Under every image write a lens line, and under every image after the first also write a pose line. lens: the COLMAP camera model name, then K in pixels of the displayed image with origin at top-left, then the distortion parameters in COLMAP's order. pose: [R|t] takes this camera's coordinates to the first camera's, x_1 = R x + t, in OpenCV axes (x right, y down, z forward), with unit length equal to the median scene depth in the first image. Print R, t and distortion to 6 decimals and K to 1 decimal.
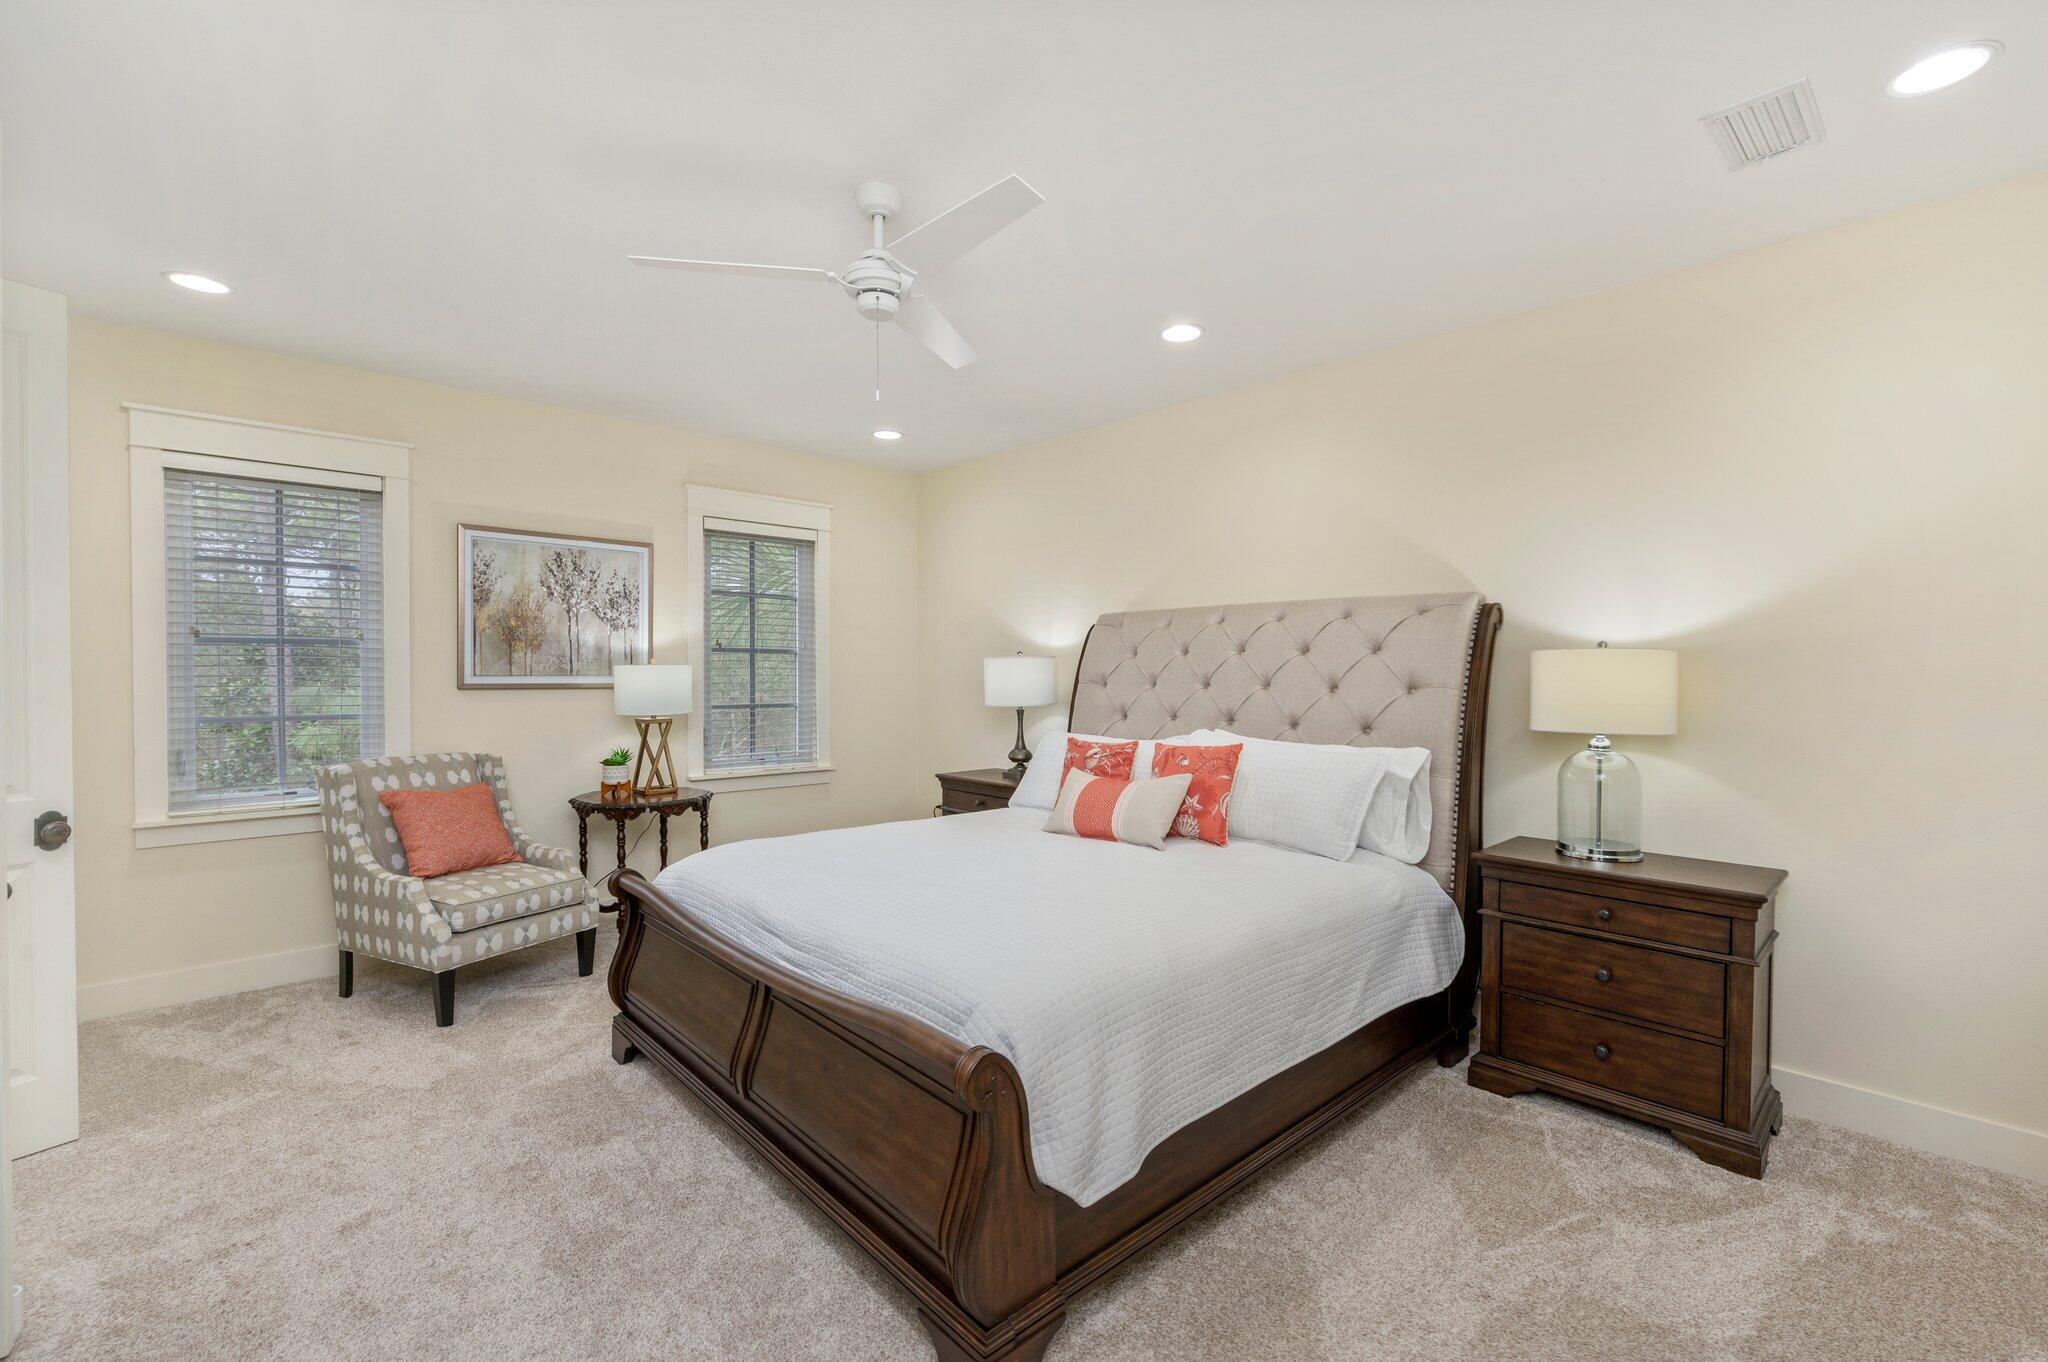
lens RADIAL K [[877.8, 0, 1018.6], [0, 877.8, 685.3], [0, 0, 1]] dist [-0.007778, -0.000002]
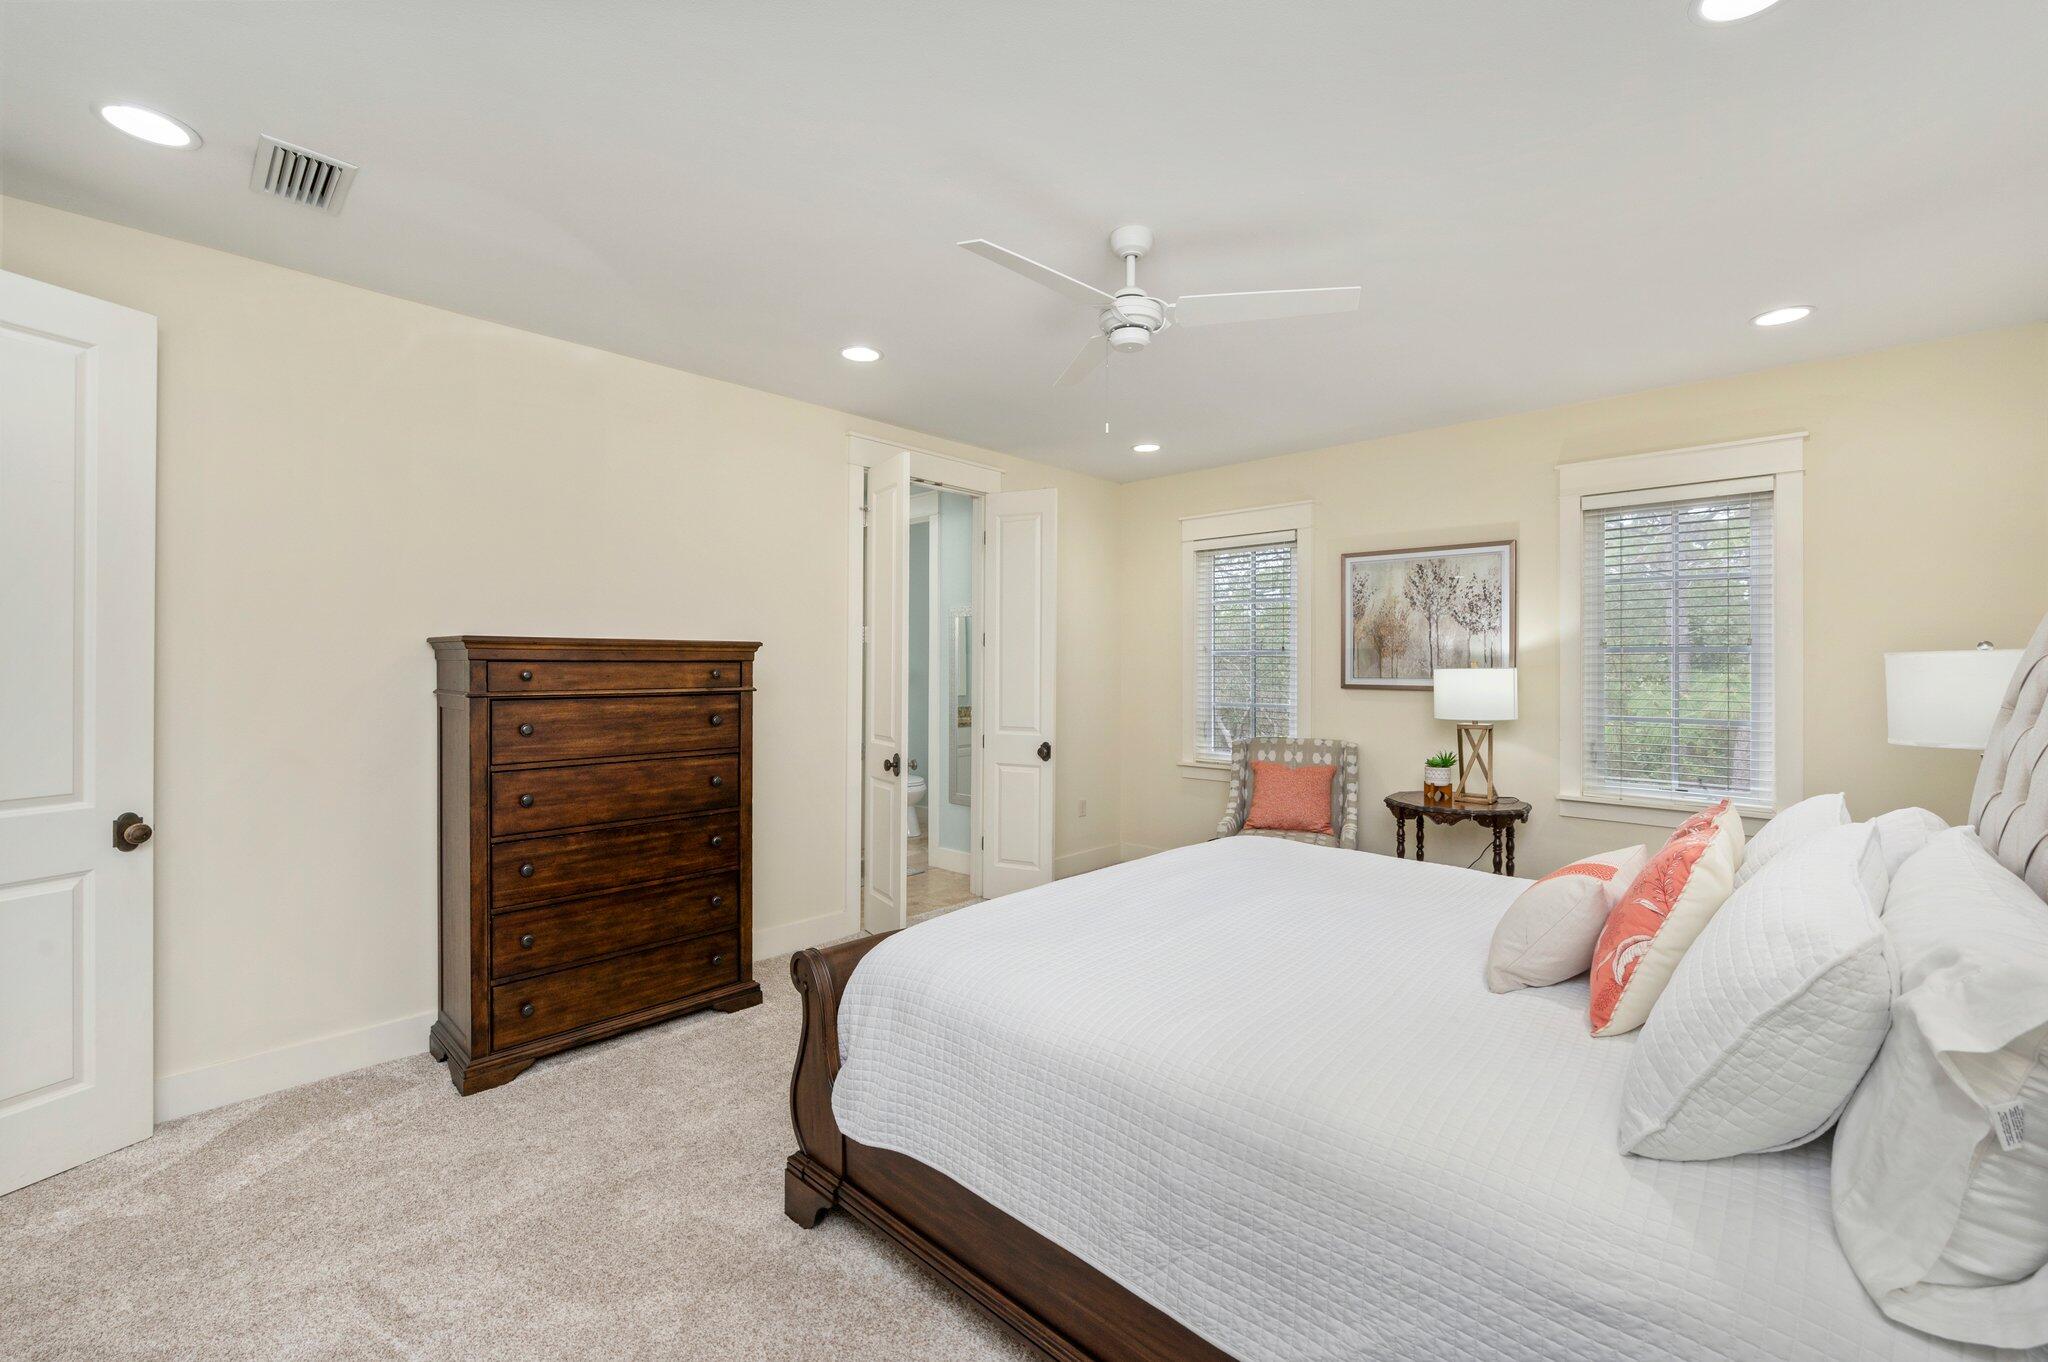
lens RADIAL K [[839.1, 0, 1025.5], [0, 839.1, 666.2], [0, 0, 1]] dist [-0.010531, 0.000108]
pose [[0.079650, -0.004782, -0.996811, 0.486534], [-0.018253, 0.999814, -0.006255, -0.011594], [0.996656, 0.018693, 0.079547, 0.455251]]
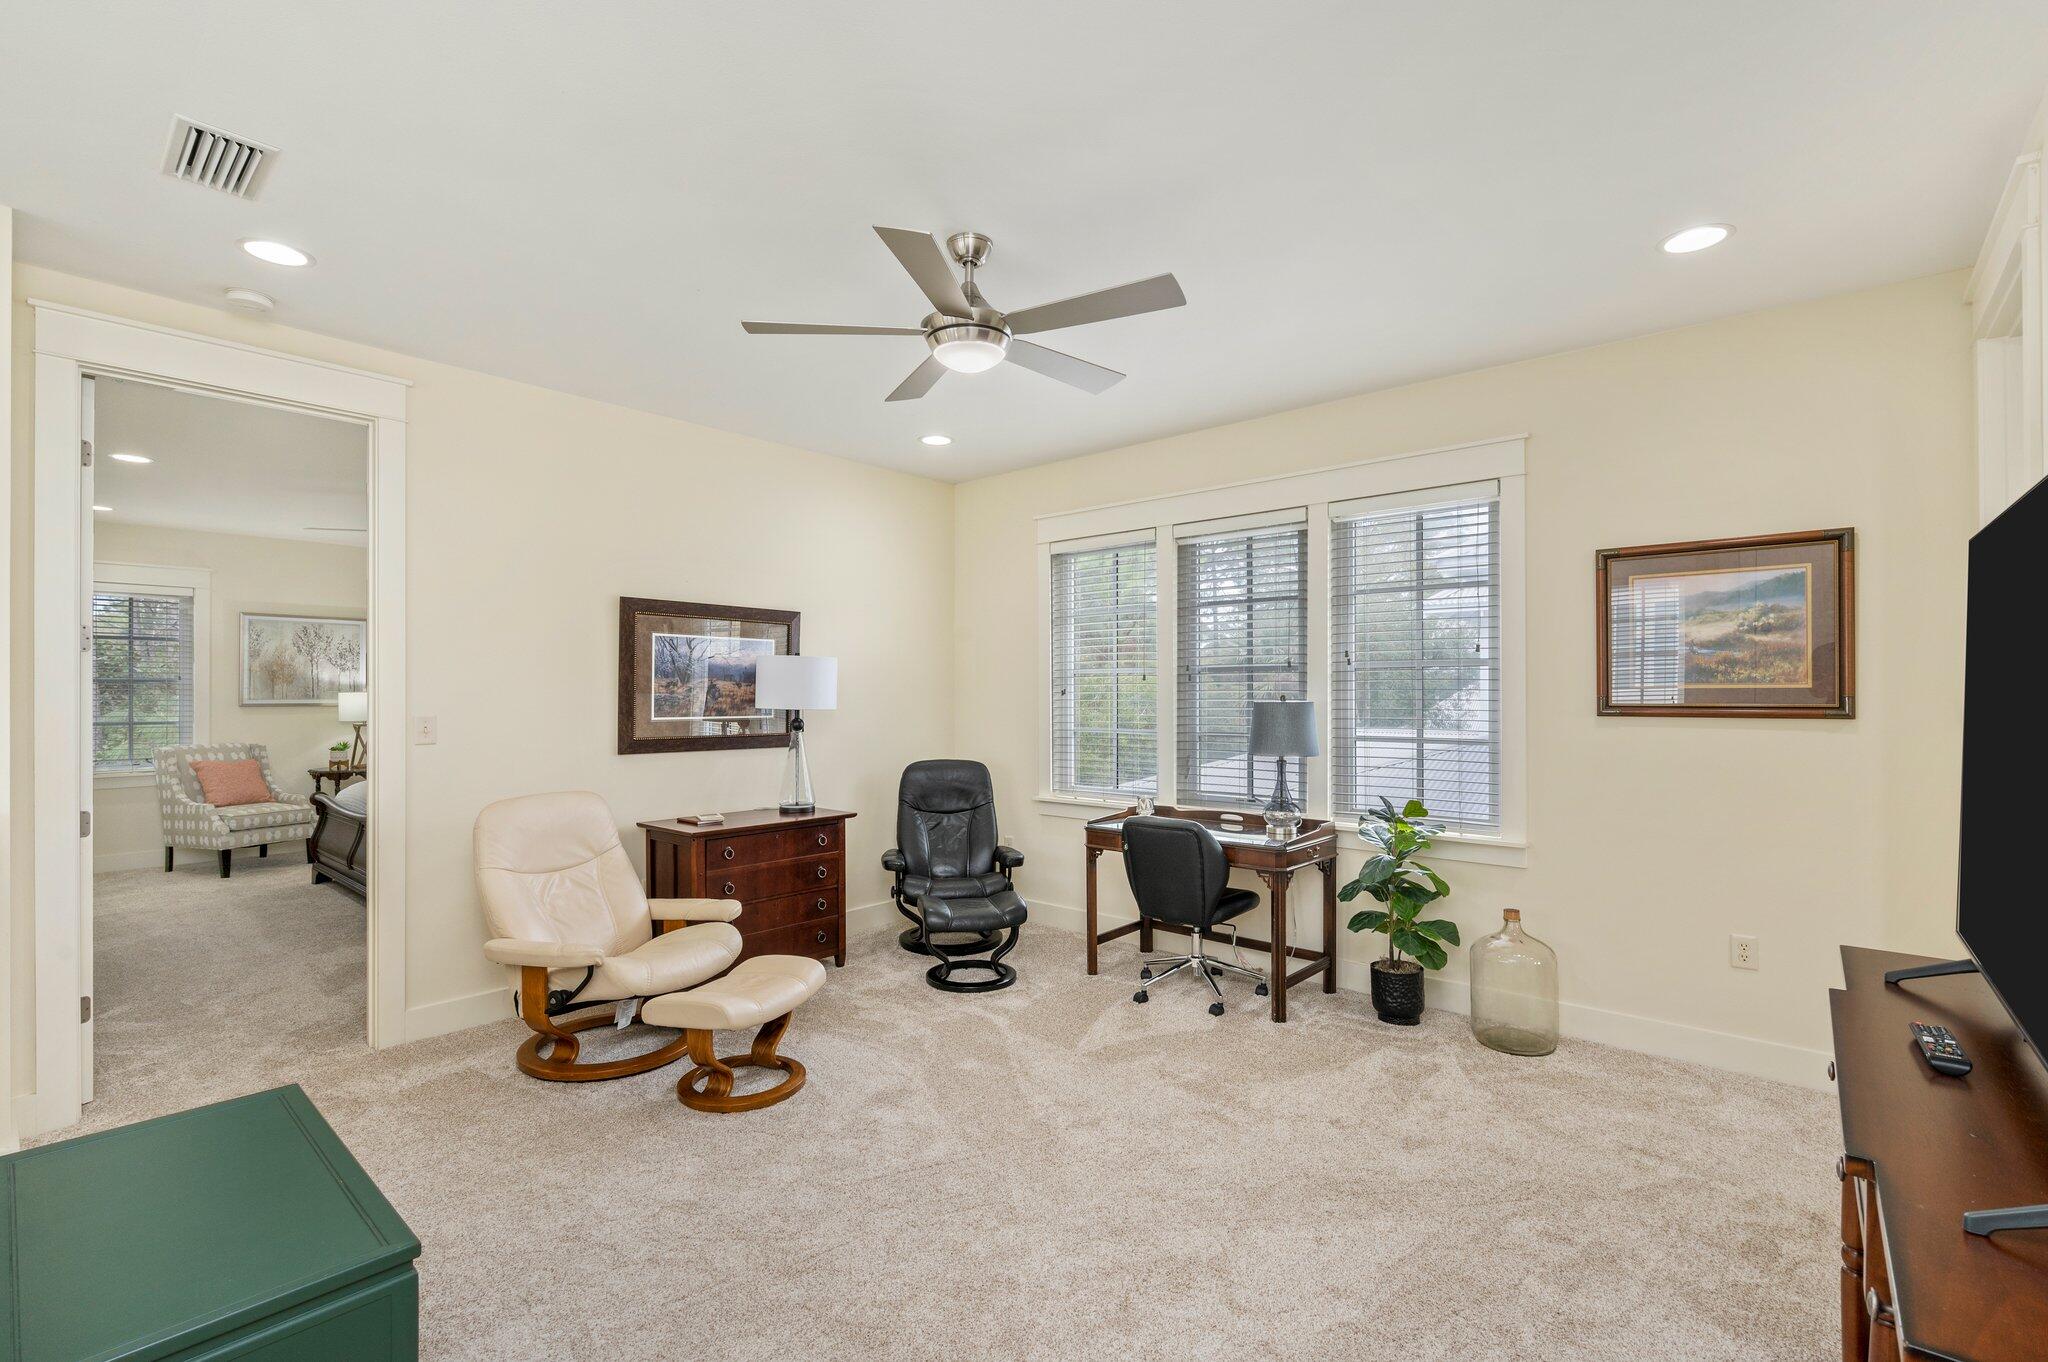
lens RADIAL K [[947.5, 0, 1037.3], [0, 947.5, 676.8], [0, 0, 1]] dist [-0.001968, -0.000374]
pose [[0.994738, -0.009706, 0.101993, 0.739895], [0.012564, 0.999545, -0.027411, 0.015618], [-0.101680, 0.028548, 0.994407, -1.024950]]
